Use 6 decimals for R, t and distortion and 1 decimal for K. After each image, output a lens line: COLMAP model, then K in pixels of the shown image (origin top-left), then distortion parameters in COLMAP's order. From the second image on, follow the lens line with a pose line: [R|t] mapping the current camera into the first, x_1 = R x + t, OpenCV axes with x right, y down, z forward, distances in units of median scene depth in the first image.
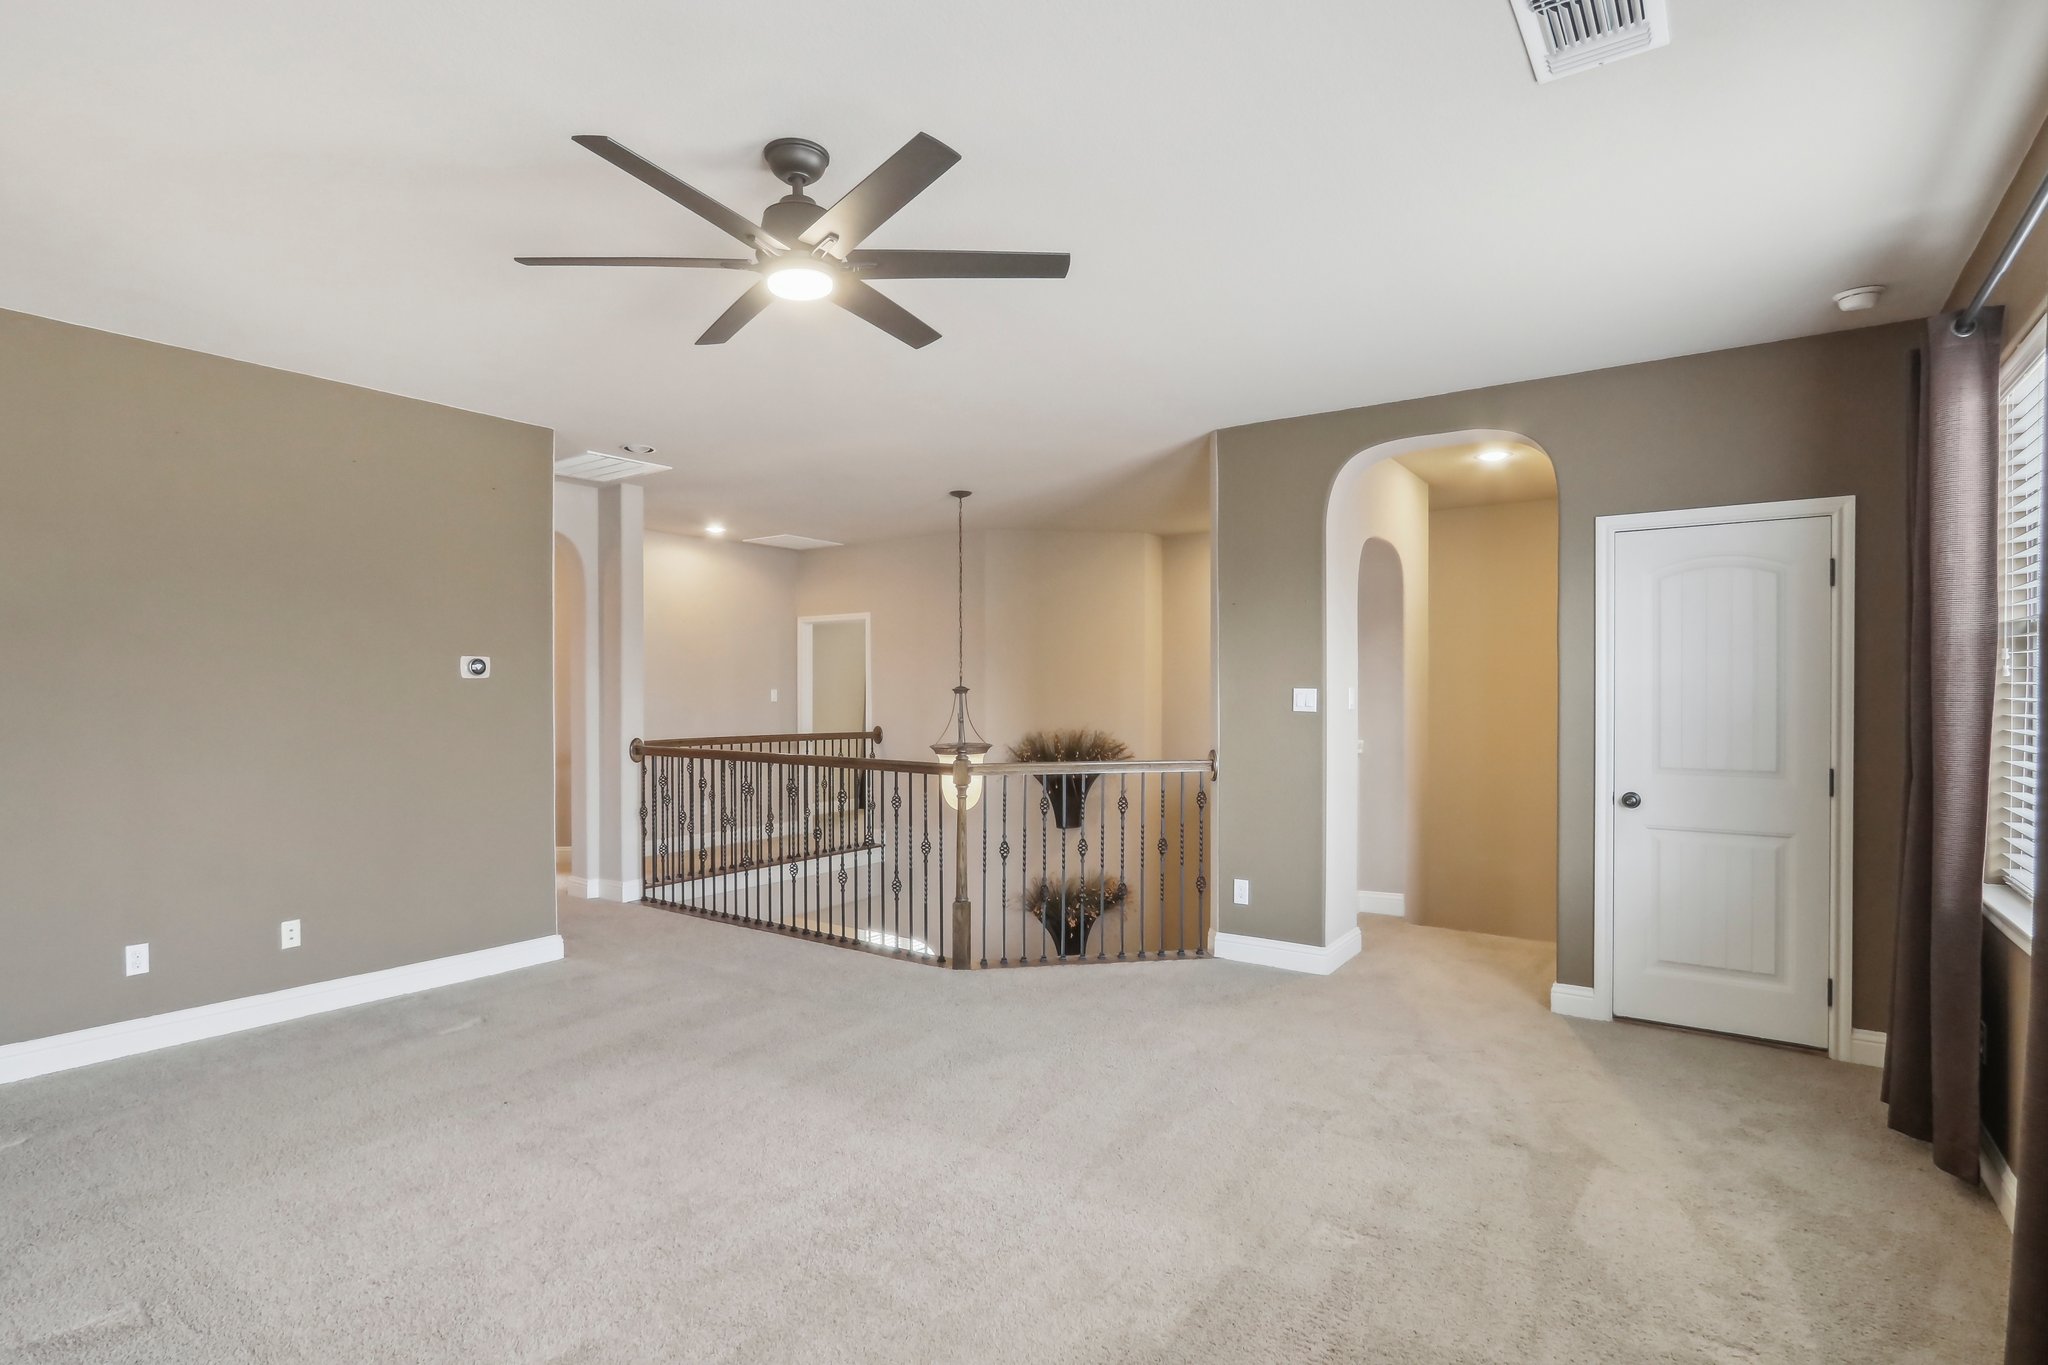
lens RADIAL K [[1001.0, 0, 991.2], [0, 1001.0, 691.8], [0, 0, 1]] dist [0.029959, -0.039326]
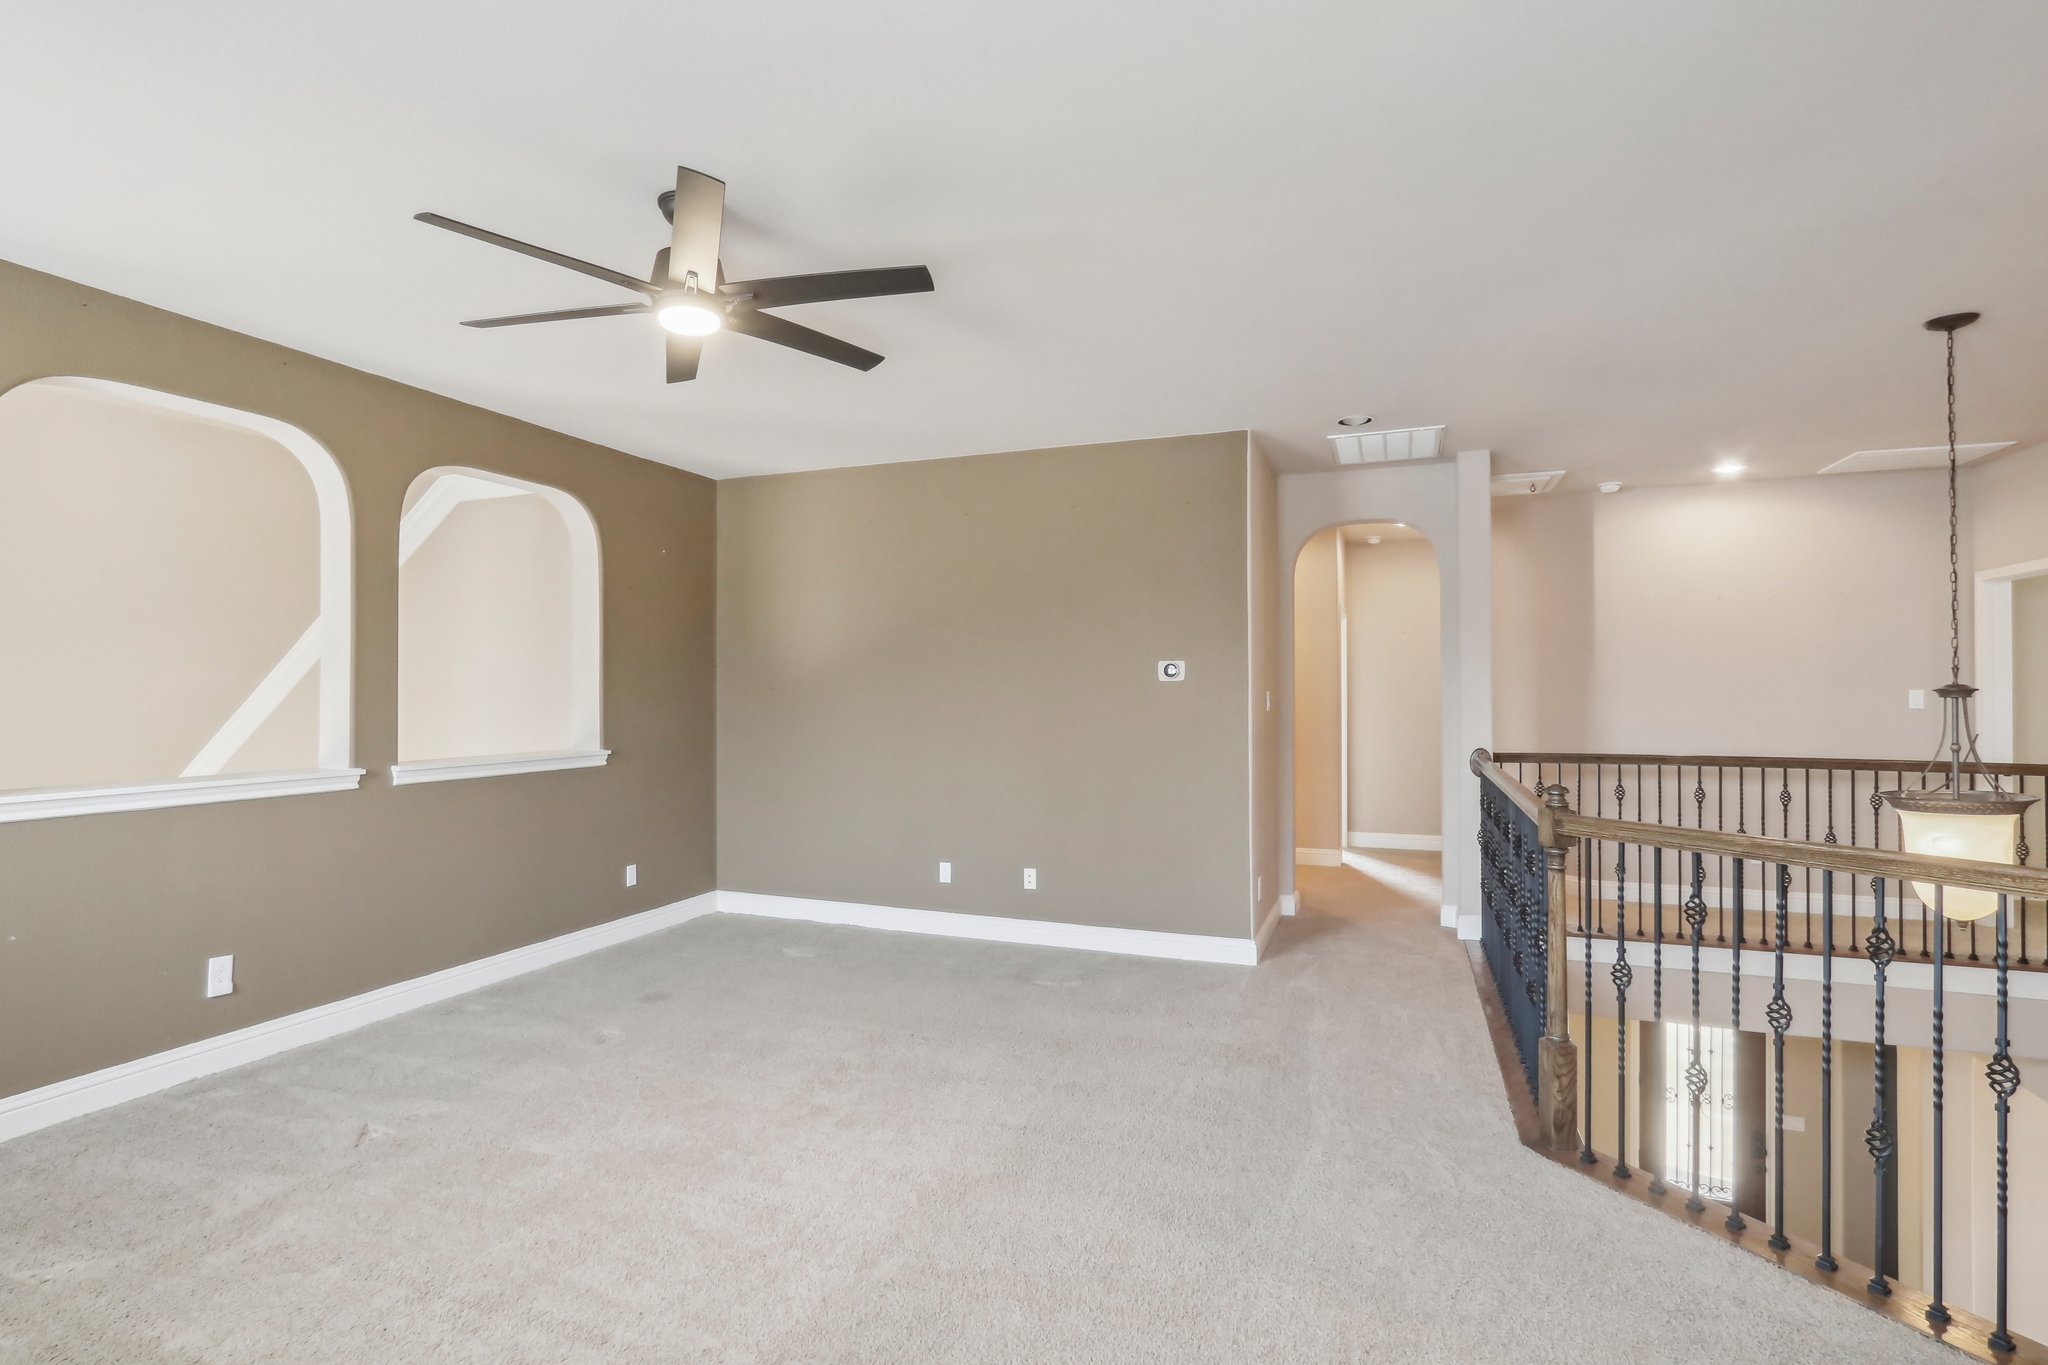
lens RADIAL K [[1001.0, 0, 991.2], [0, 1001.0, 691.8], [0, 0, 1]] dist [0.029959, -0.039326]
pose [[0.262116, -0.001135, -0.965036, 0.415661], [0.000999, 0.999999, -0.000905, -0.001844], [0.965036, -0.000726, 0.262117, 0.452877]]
